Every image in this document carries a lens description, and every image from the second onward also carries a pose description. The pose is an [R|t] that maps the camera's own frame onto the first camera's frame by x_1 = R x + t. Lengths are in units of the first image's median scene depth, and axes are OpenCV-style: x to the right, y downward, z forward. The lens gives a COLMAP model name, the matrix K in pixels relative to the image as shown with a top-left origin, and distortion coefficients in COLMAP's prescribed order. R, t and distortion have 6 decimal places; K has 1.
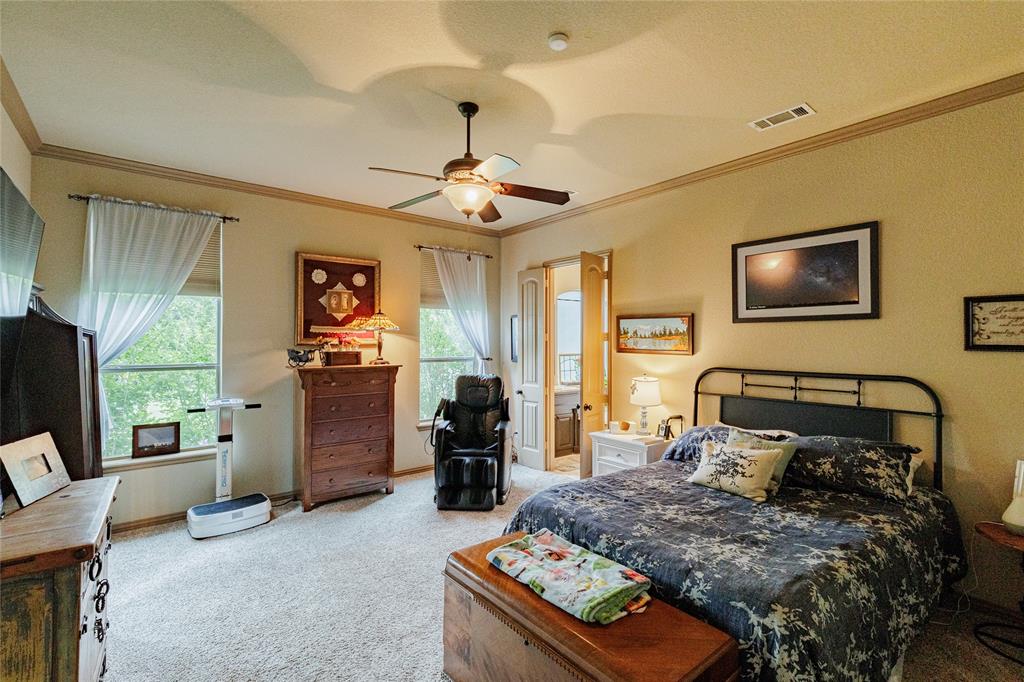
lens RADIAL K [[460.5, 0, 513.9], [0, 460.5, 335.7], [0, 0, 1]] dist [0.003059, -0.000471]
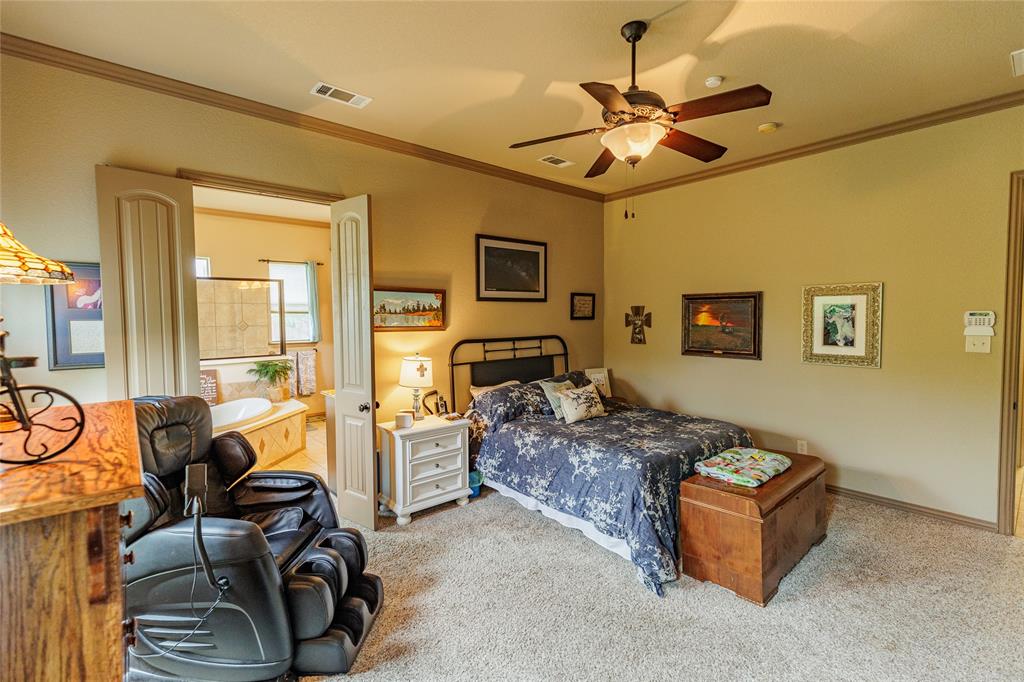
lens RADIAL K [[460.5, 0, 513.9], [0, 460.5, 335.7], [0, 0, 1]] dist [0.003059, -0.000471]
pose [[-0.035276, -0.043922, 0.998412, -0.721192], [0.000524, 0.999033, 0.043968, 0.009967], [-0.999377, 0.002074, -0.035219, 0.962999]]
